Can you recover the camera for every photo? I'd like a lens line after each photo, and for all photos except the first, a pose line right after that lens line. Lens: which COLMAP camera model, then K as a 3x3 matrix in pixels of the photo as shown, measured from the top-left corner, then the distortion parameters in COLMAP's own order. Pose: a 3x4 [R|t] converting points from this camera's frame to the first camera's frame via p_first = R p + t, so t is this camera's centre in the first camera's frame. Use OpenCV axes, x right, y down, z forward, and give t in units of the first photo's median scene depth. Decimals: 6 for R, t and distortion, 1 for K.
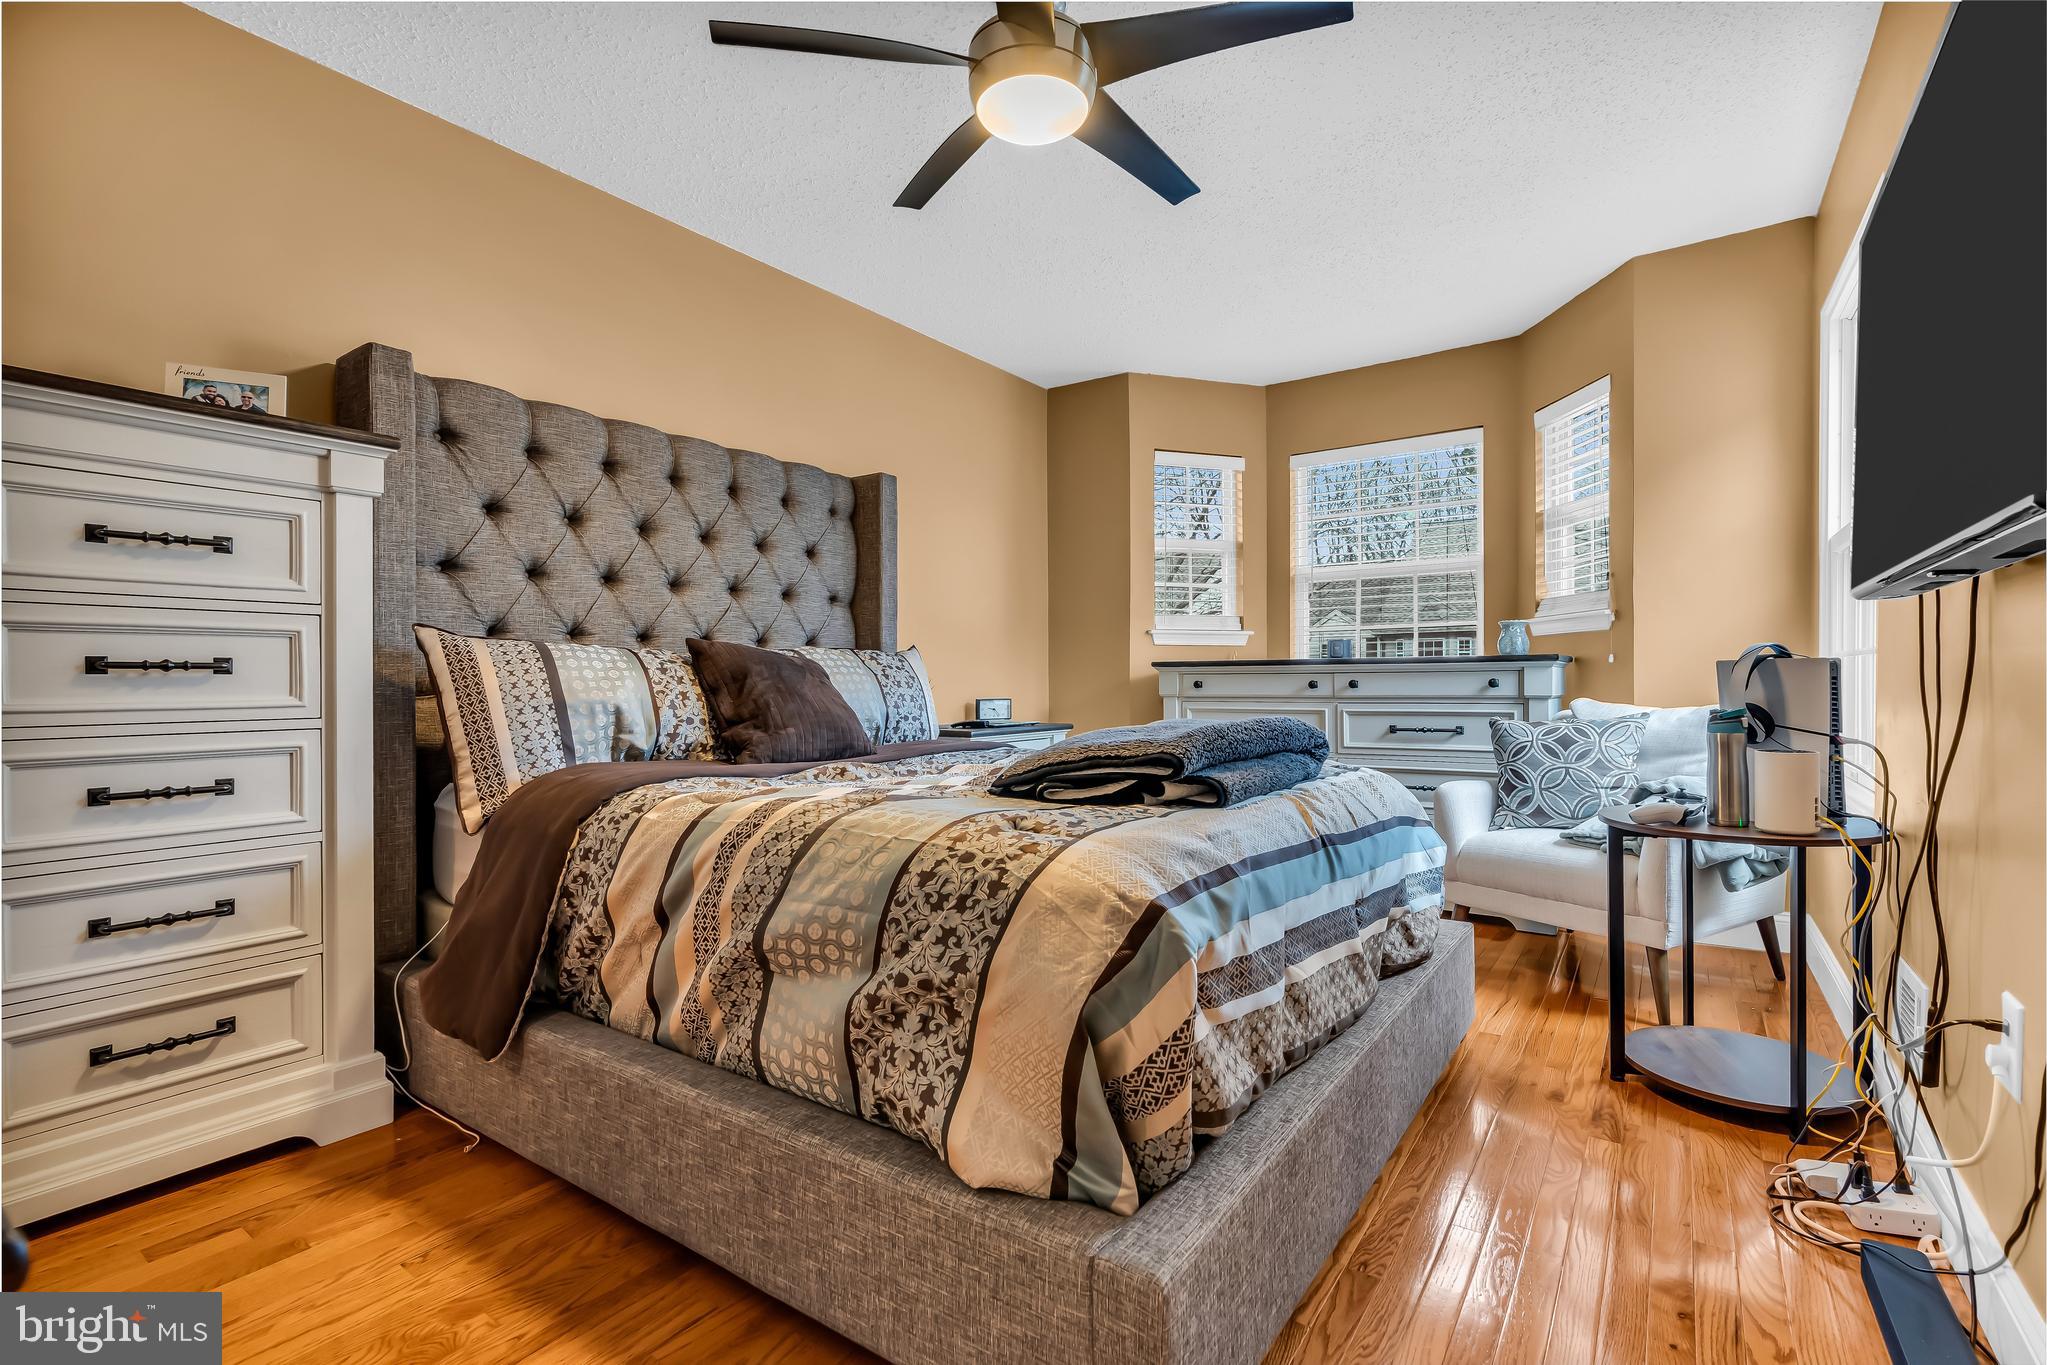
lens RADIAL K [[923.3, 0, 1040.1], [0, 923.3, 681.2], [0, 0, 1]] dist [-0.001156, -0.000261]
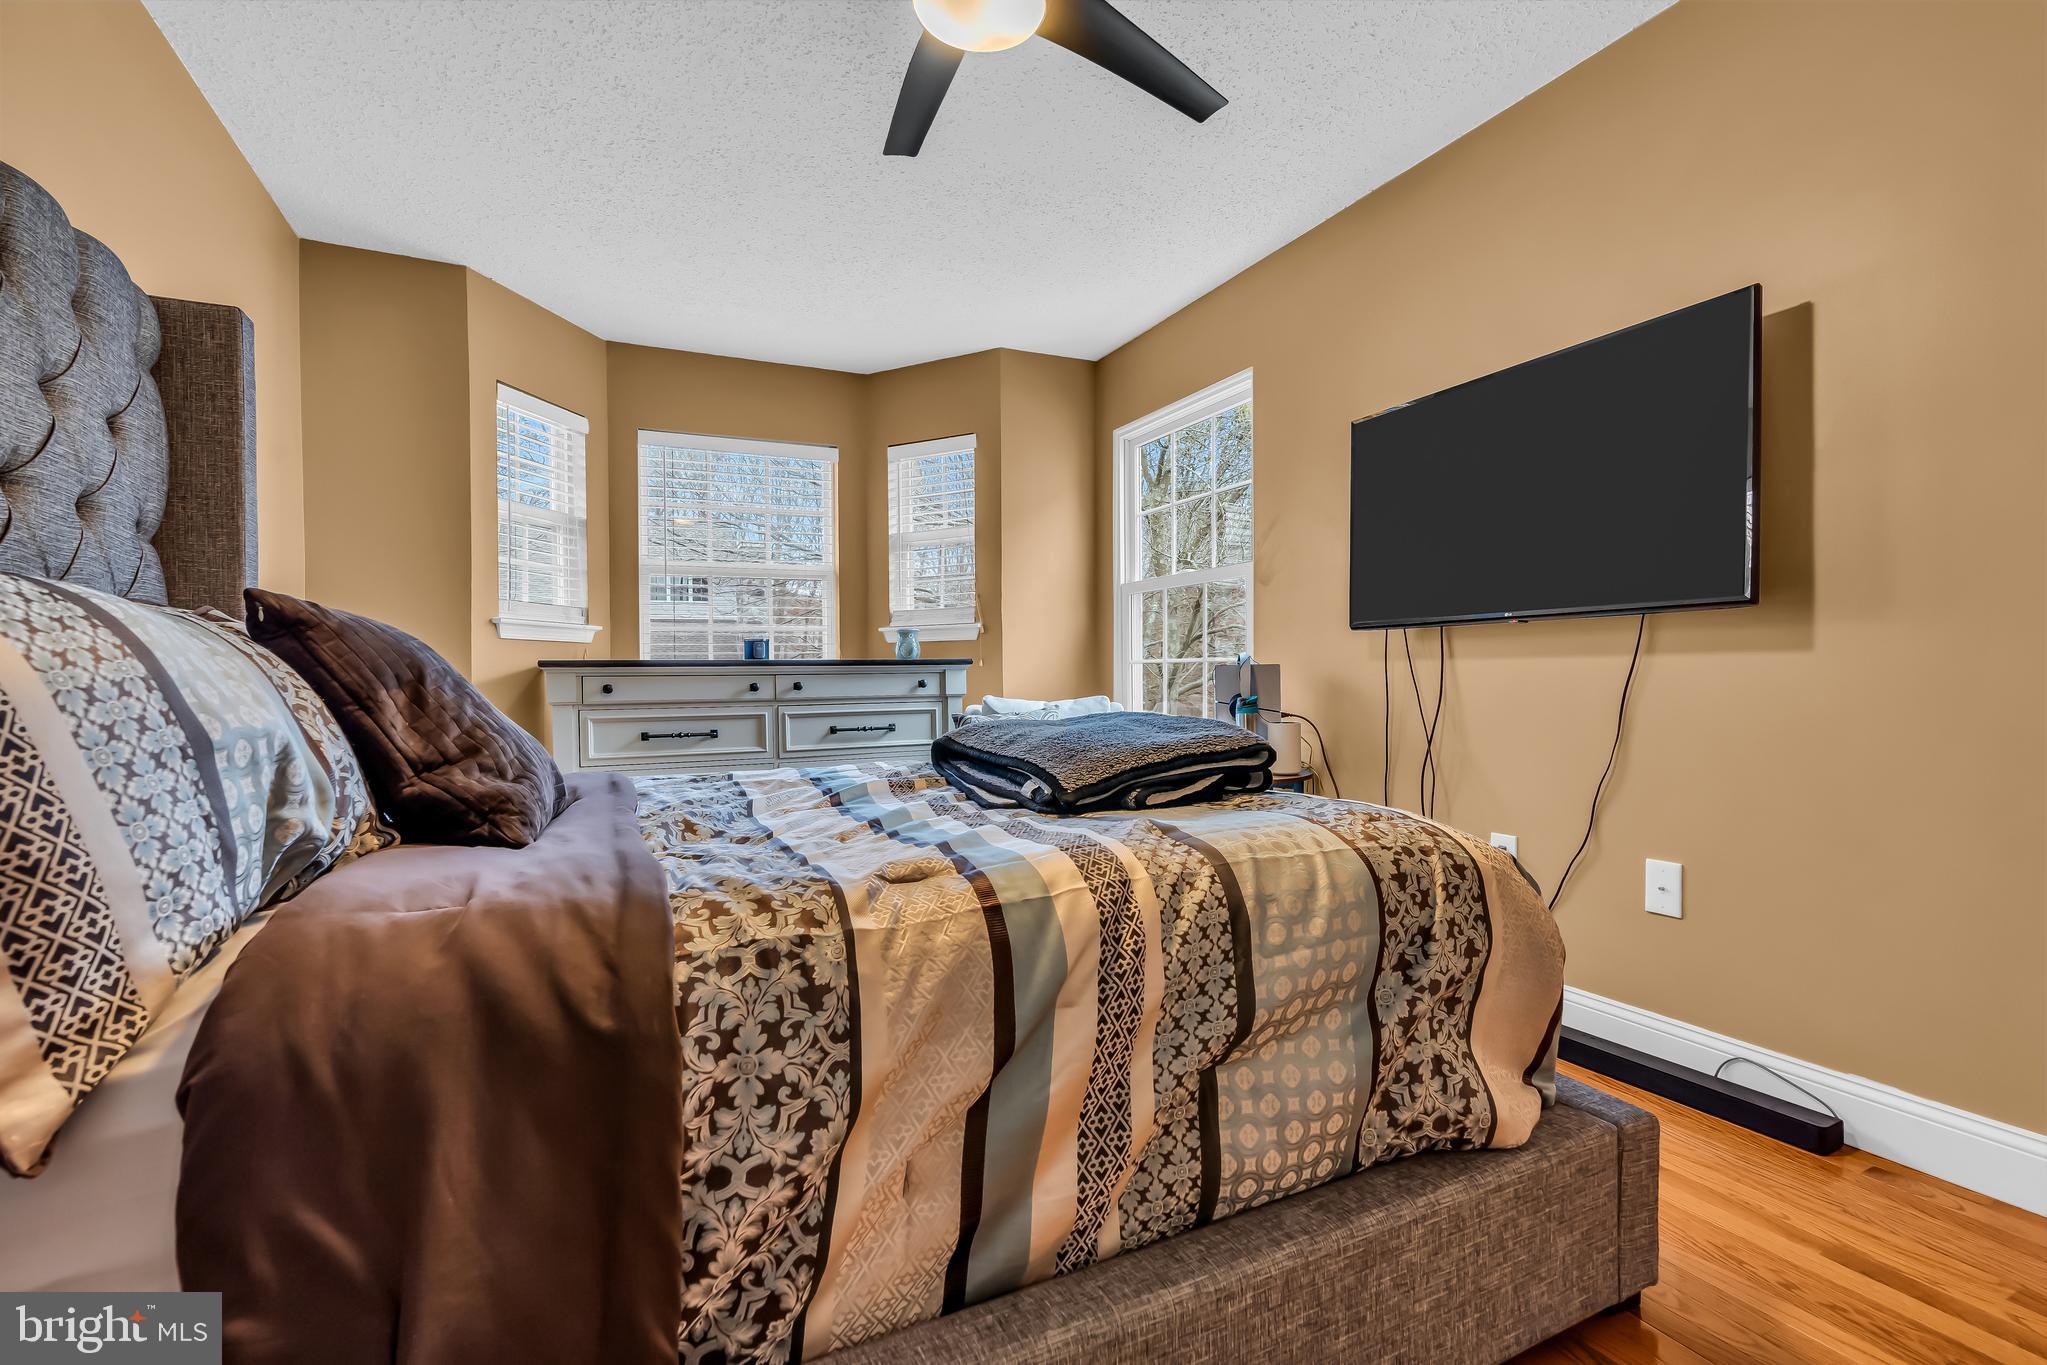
lens RADIAL K [[923.3, 0, 1040.4], [0, 923.3, 682.5], [0, 0, 1]] dist [-0.001156, -0.000261]
pose [[0.480850, -0.004339, 0.876792, -0.427636], [0.008843, 0.999961, 0.000099, 0.001468], [-0.876758, 0.007706, 0.480869, 0.323180]]
